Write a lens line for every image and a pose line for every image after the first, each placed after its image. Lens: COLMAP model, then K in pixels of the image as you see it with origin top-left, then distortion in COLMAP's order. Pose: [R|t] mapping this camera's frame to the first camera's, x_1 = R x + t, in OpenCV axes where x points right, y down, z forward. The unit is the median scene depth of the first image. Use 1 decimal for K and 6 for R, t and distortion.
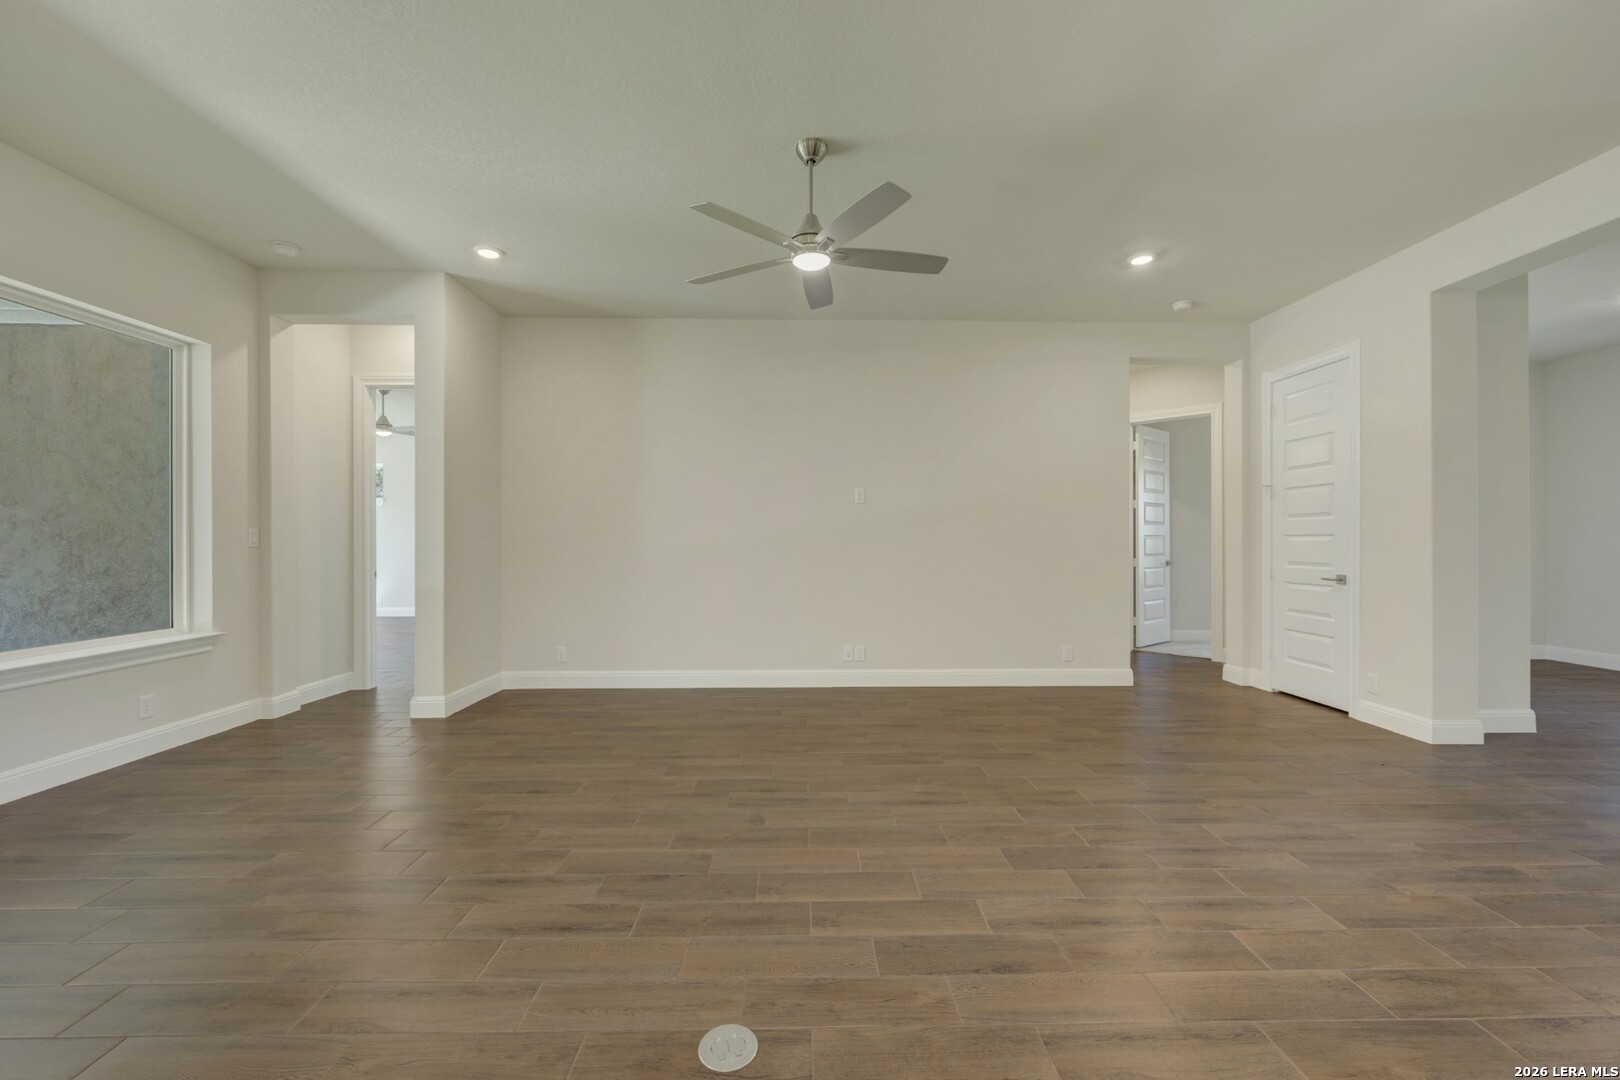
lens RADIAL K [[640.0, 0, 812.4], [0, 640.0, 538.5], [0, 0, 1]] dist [0.000174, 0.000179]
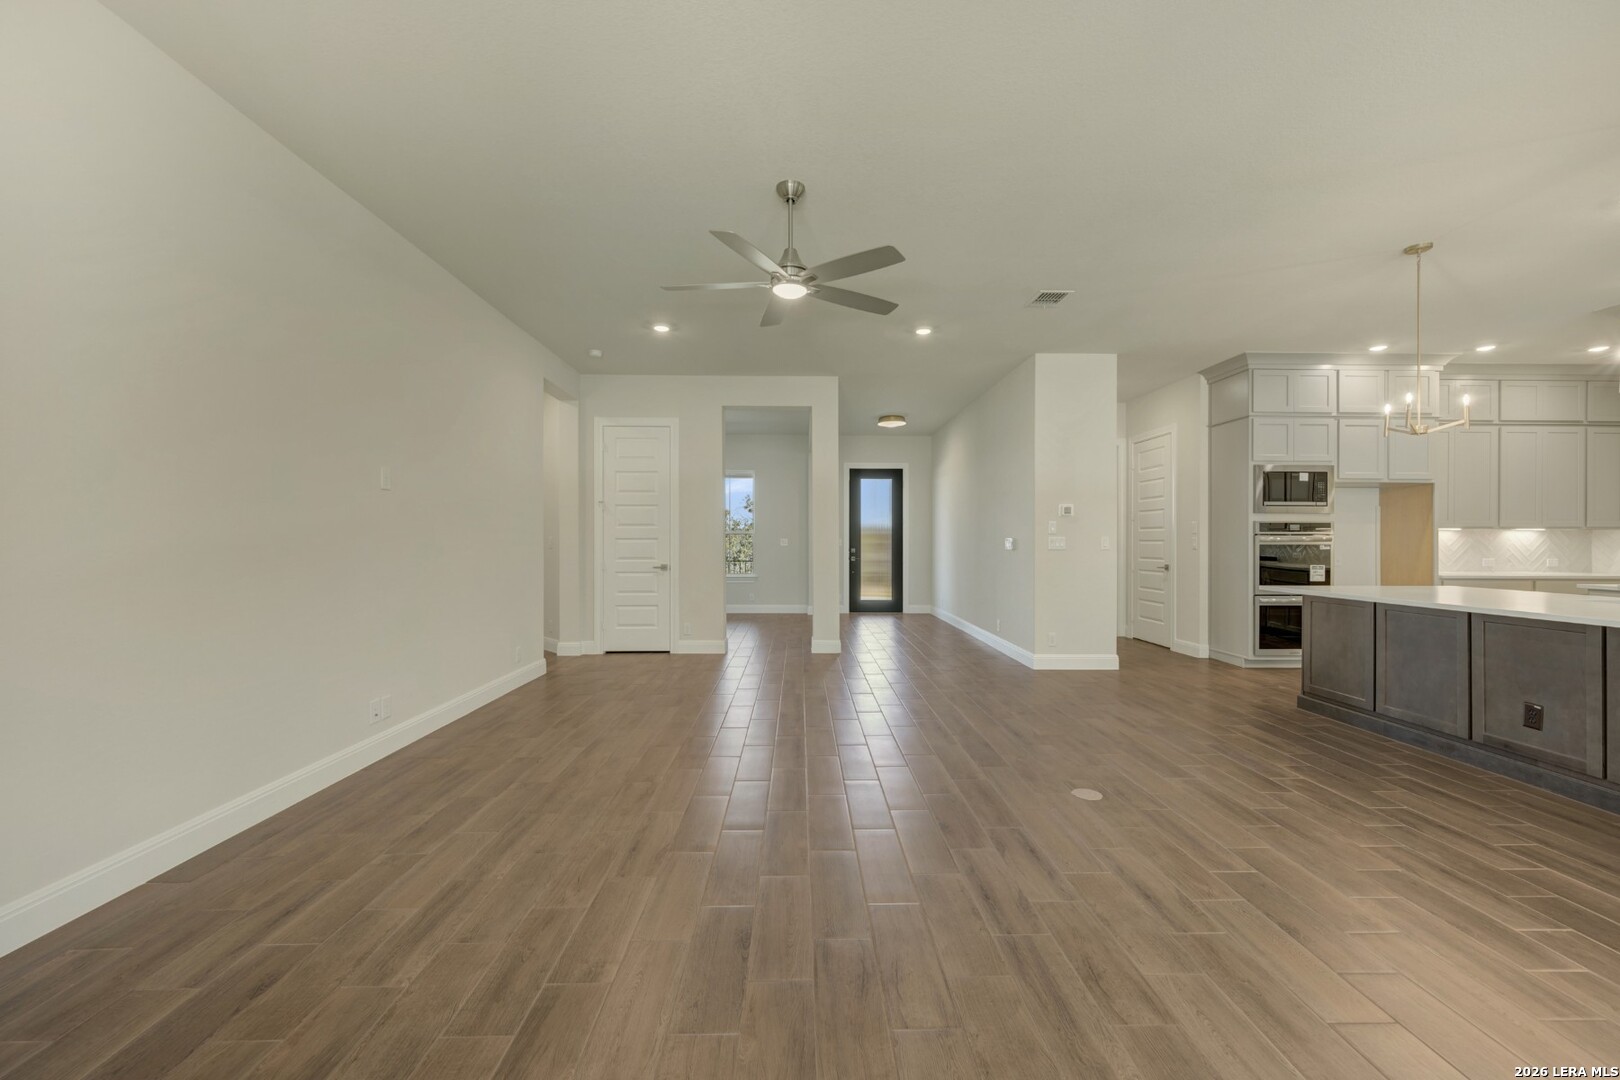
lens RADIAL K [[640.0, 0, 815.2], [0, 640.0, 540.2], [0, 0, 1]] dist [0.000174, 0.000179]
pose [[-0.010821, 0.001600, 0.999940, -1.009604], [-0.002391, 0.999996, -0.001626, -0.000513], [-0.999939, -0.002409, -0.010817, 0.886353]]
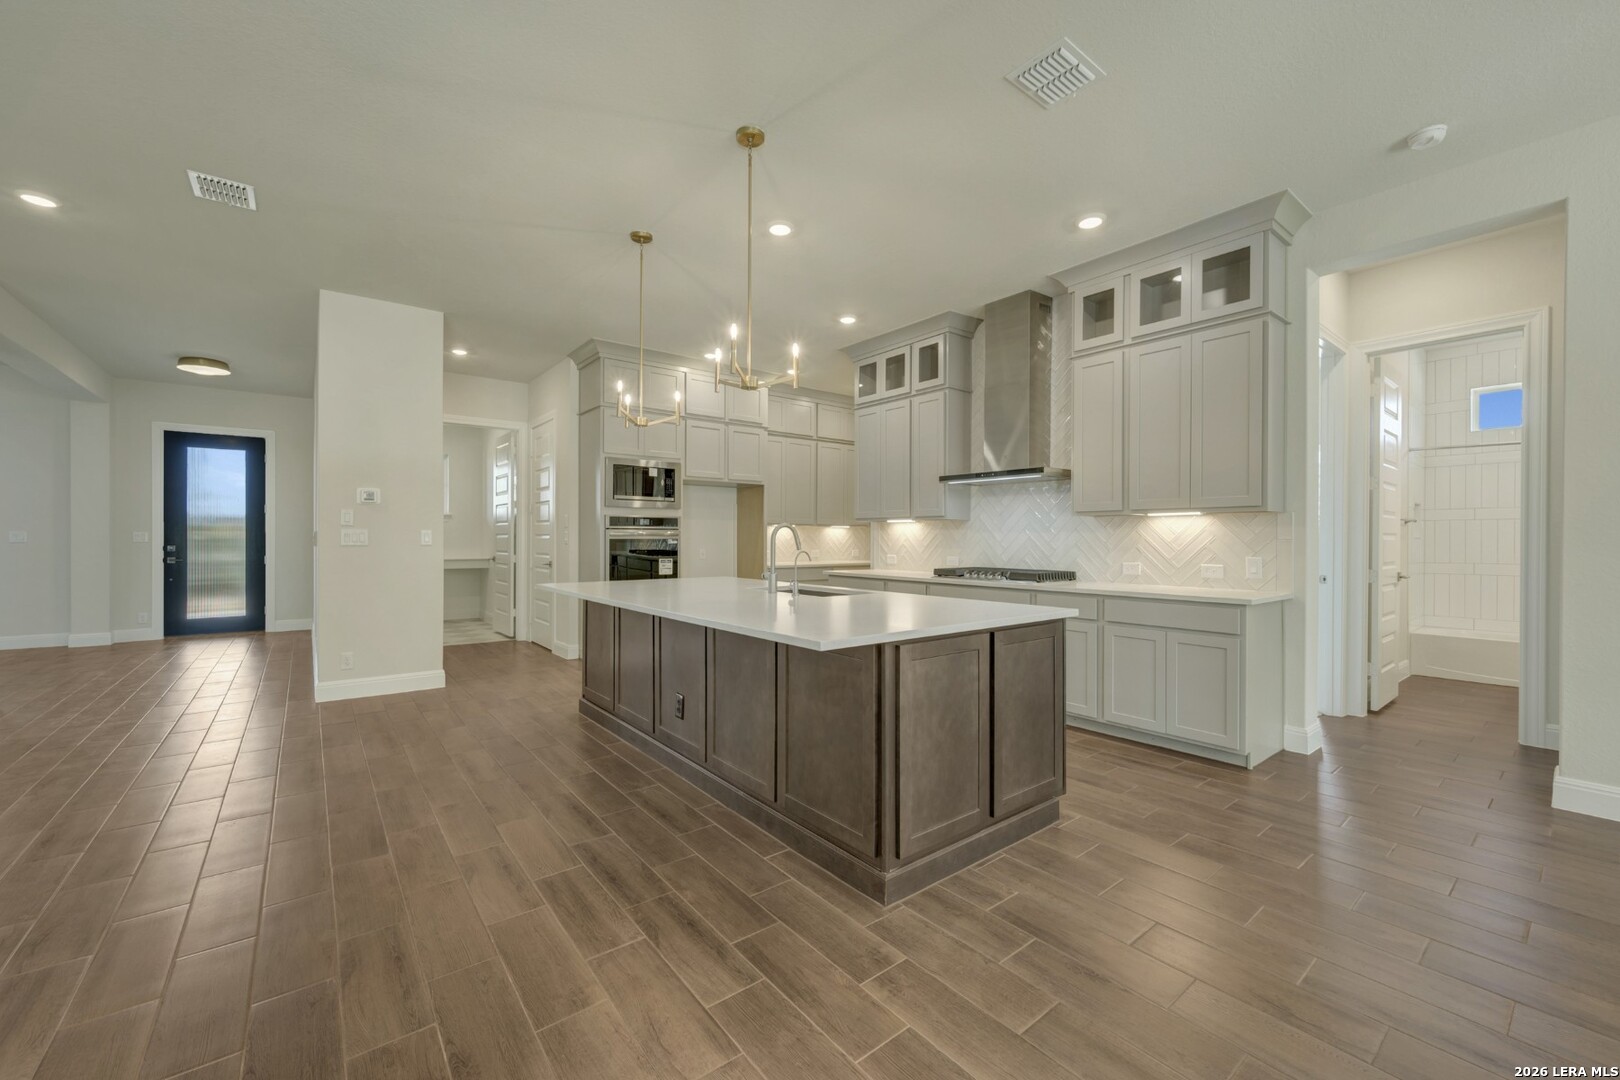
lens RADIAL K [[640.0, 0, 818.9], [0, 640.0, 541.1], [0, 0, 1]] dist [0.000174, 0.000179]
pose [[-0.609683, -0.006164, 0.792622, -0.961479], [-0.003249, 0.999981, 0.005277, 0.000673], [-0.792639, 0.000642, -0.609691, 0.207612]]
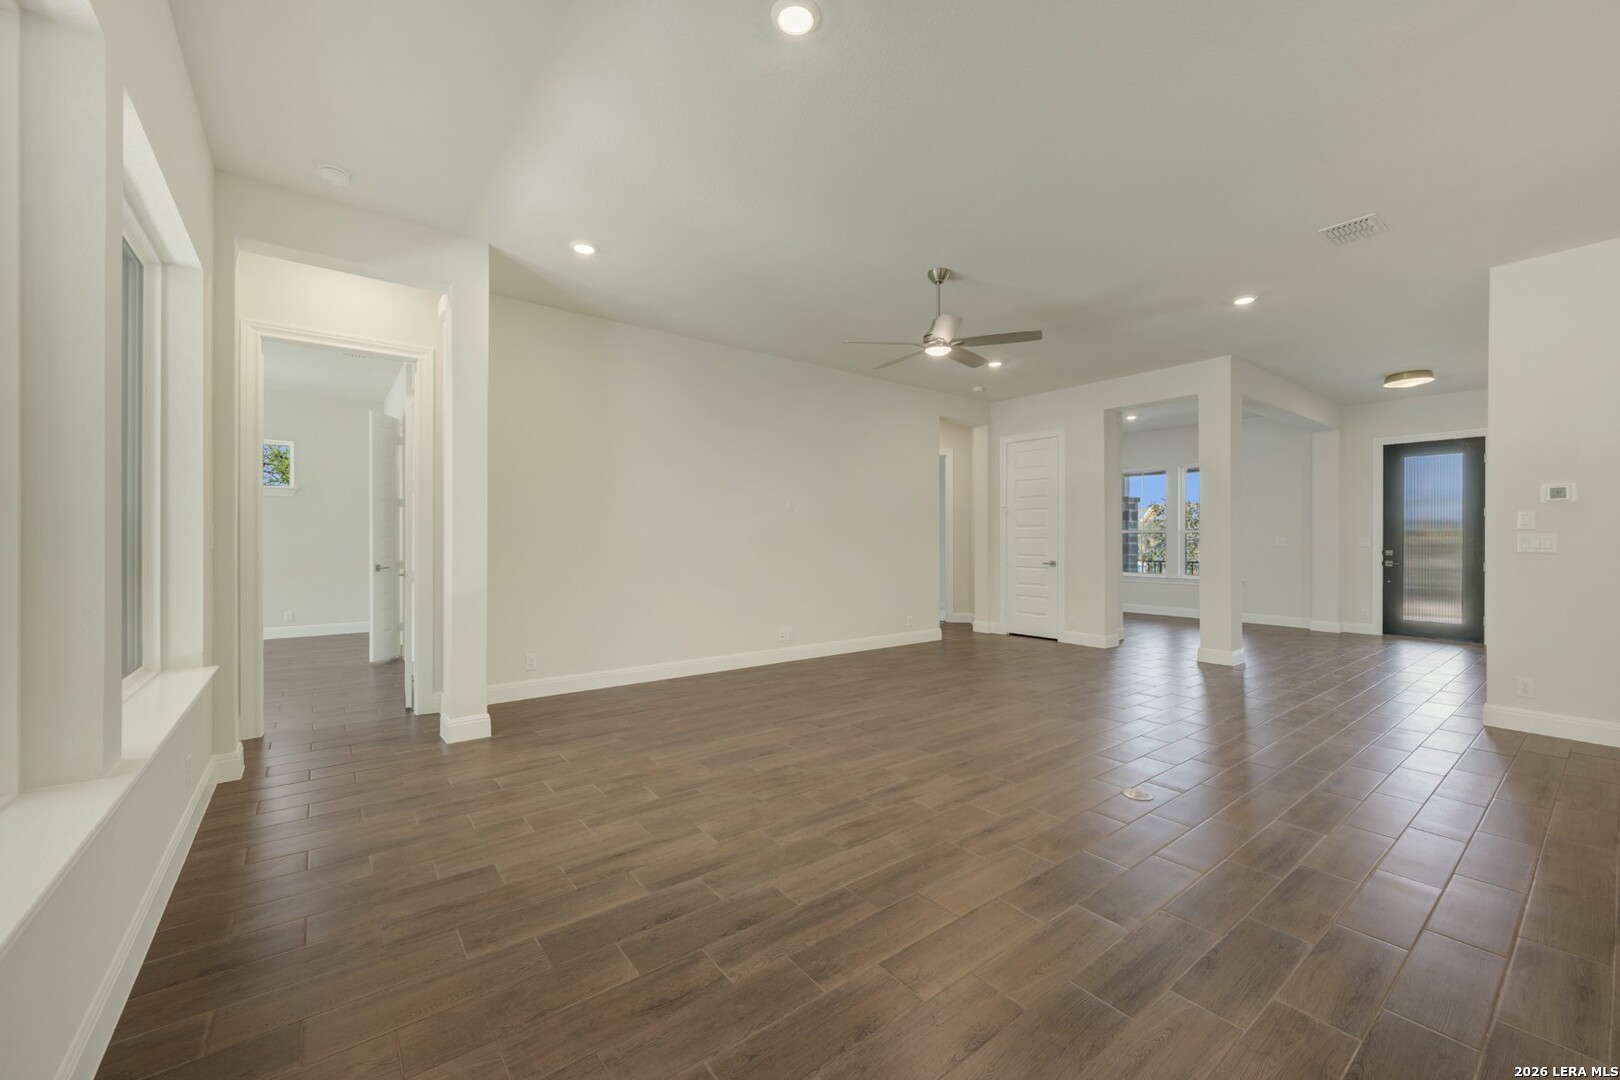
lens RADIAL K [[640.0, 0, 810.8], [0, 640.0, 540.9], [0, 0, 1]] dist [0.000174, 0.000179]
pose [[0.800087, 0.000475, 0.599883, -1.014136], [-0.002672, 0.999993, 0.002772, -0.000906], [-0.599878, -0.003820, 0.800083, 0.006073]]
